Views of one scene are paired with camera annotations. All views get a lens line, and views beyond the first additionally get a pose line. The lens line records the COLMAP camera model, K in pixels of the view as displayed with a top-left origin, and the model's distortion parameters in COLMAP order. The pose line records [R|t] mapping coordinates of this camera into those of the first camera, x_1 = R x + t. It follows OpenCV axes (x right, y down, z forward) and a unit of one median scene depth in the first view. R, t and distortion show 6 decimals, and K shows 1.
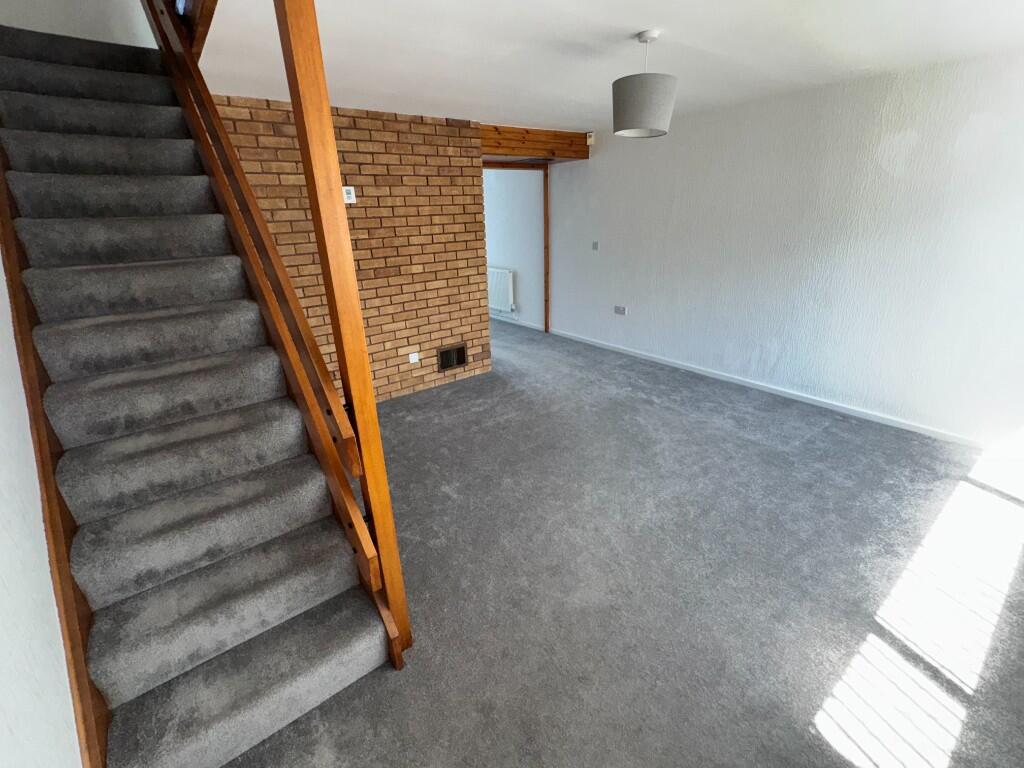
lens RADIAL K [[447.3, 0, 511.1], [0, 447.3, 383.5], [0, 0, 1]] dist [-0.001375, -0.000558]
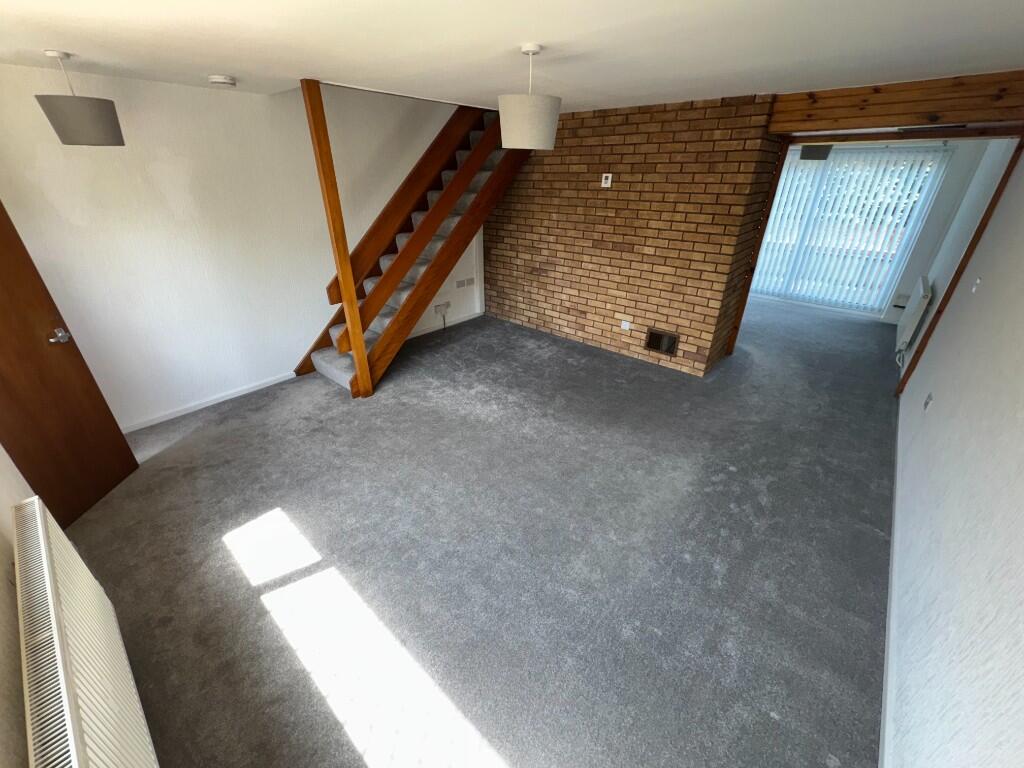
lens RADIAL K [[408.3, 0, 512.7], [0, 408.3, 383.9], [0, 0, 1]] dist [-0.000609, 0.000371]
pose [[0.192107, 0.483122, -0.854218, 0.729892], [-0.361079, 0.844168, 0.396235, -0.251351], [0.912533, 0.232321, 0.336616, 0.422434]]
